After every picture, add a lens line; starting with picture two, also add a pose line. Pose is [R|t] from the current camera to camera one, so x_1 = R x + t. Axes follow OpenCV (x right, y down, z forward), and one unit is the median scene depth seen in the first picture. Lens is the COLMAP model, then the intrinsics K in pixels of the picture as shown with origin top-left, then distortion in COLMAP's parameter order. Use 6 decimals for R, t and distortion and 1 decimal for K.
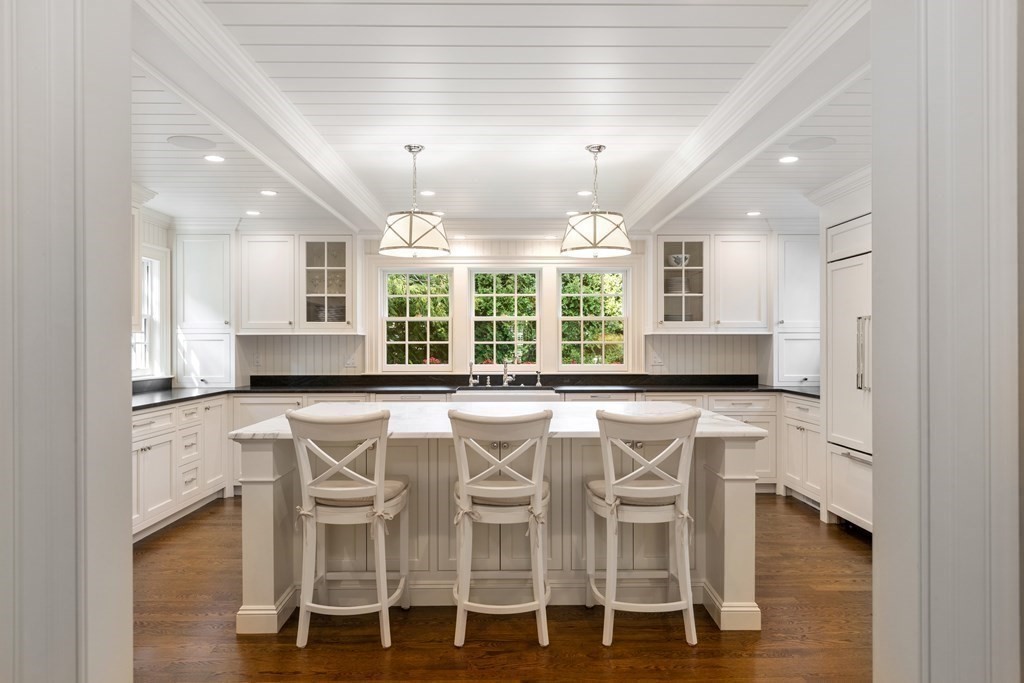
lens RADIAL K [[564.8, 0, 512.0], [0, 564.8, 341.5], [0, 0, 1]] dist [-0.001097, -0.000016]
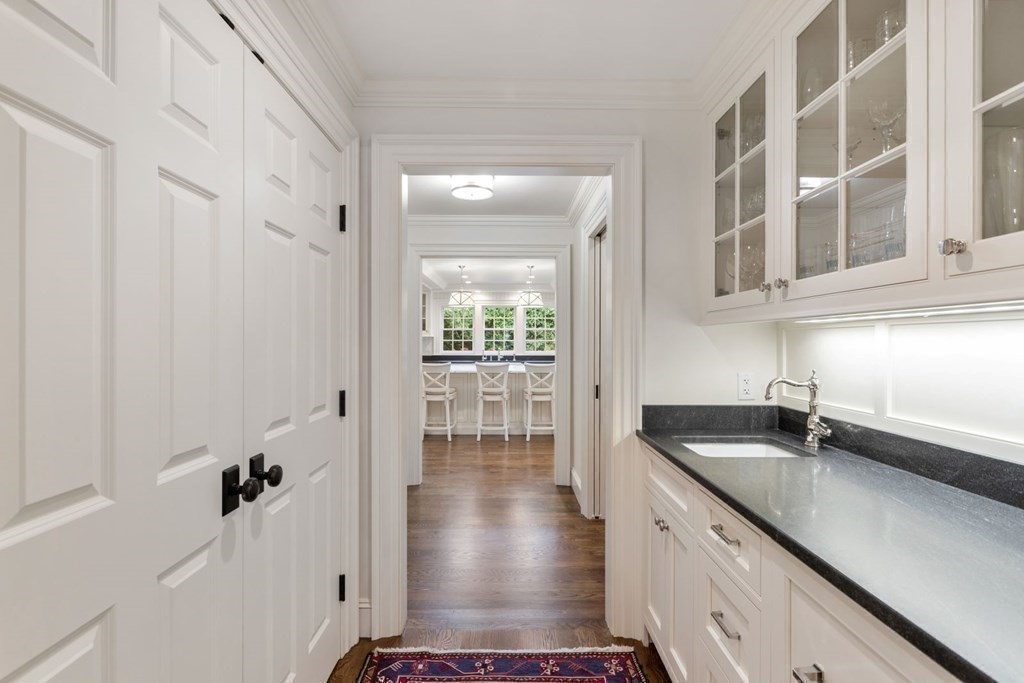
lens RADIAL K [[453.3, 0, 515.8], [0, 453.3, 338.6], [0, 0, 1]] dist [0.000572, 0.000216]
pose [[0.999988, 0.004727, -0.001122, 0.054388], [-0.004730, 0.999985, -0.002767, -0.001101], [0.001109, 0.002772, 0.999996, -0.731590]]
